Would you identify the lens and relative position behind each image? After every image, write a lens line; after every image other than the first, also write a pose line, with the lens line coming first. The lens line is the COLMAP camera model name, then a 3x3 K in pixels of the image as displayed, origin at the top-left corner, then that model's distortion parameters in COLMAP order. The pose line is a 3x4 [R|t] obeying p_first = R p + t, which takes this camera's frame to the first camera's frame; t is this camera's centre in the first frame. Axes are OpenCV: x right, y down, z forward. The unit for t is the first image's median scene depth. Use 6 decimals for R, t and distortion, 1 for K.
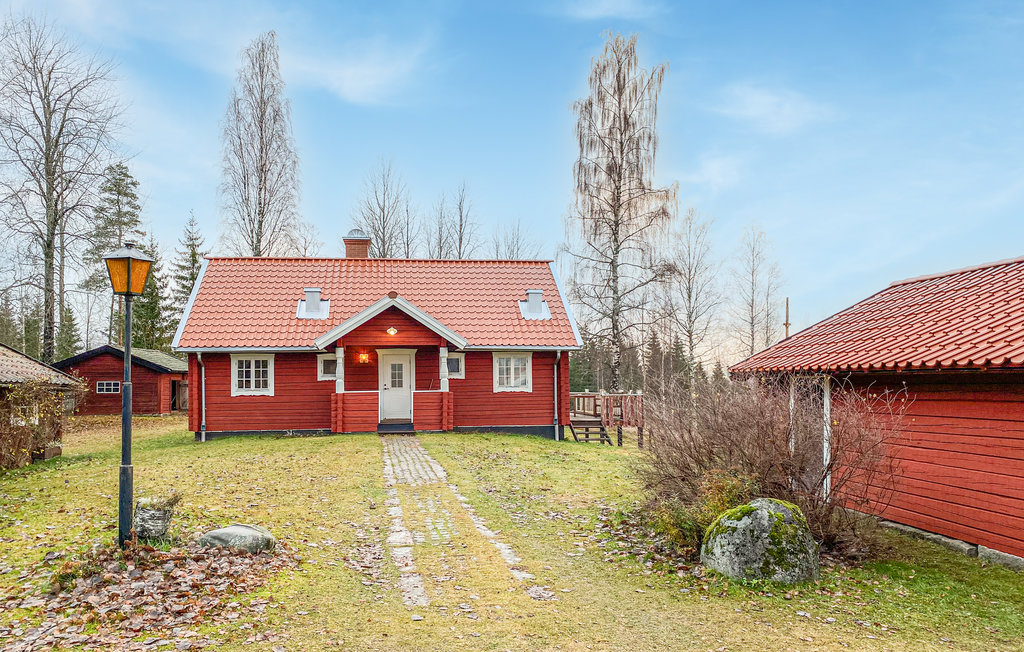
lens RADIAL K [[774.1, 0, 512.0], [0, 774.1, 326.0], [0, 0, 1]] dist [0.006307, 0.001046]
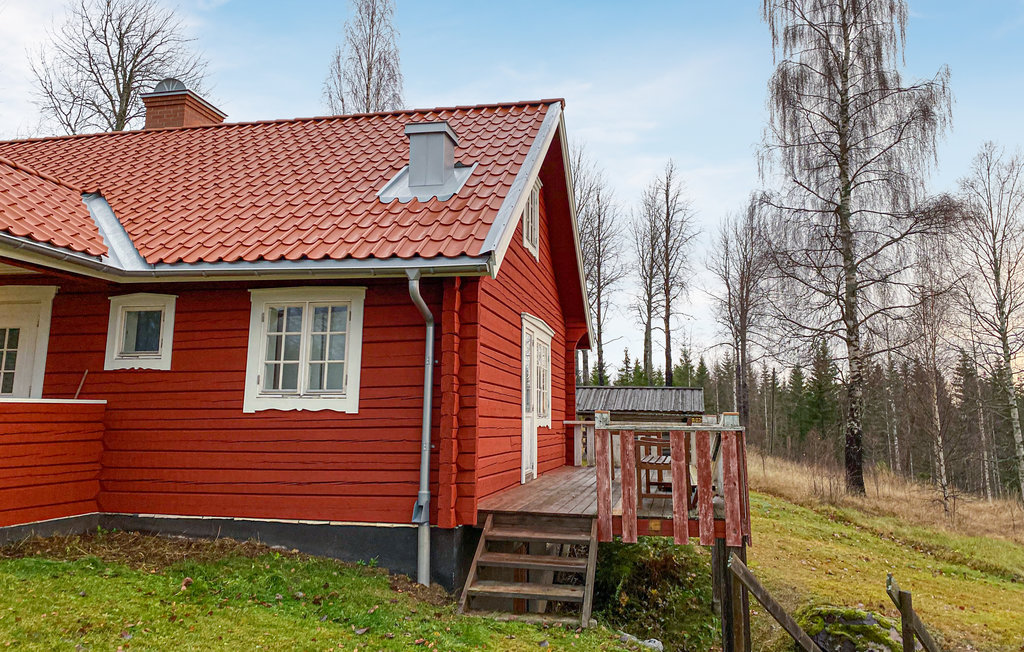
lens RADIAL K [[788.9, 0, 513.6], [0, 788.9, 258.3], [0, 0, 1]] dist [-0.005613, -0.006413]
pose [[0.940793, -0.055117, -0.334472, 0.094075], [0.012811, 0.991769, -0.127395, 0.030892], [0.338741, 0.115567, 0.933755, 0.341138]]
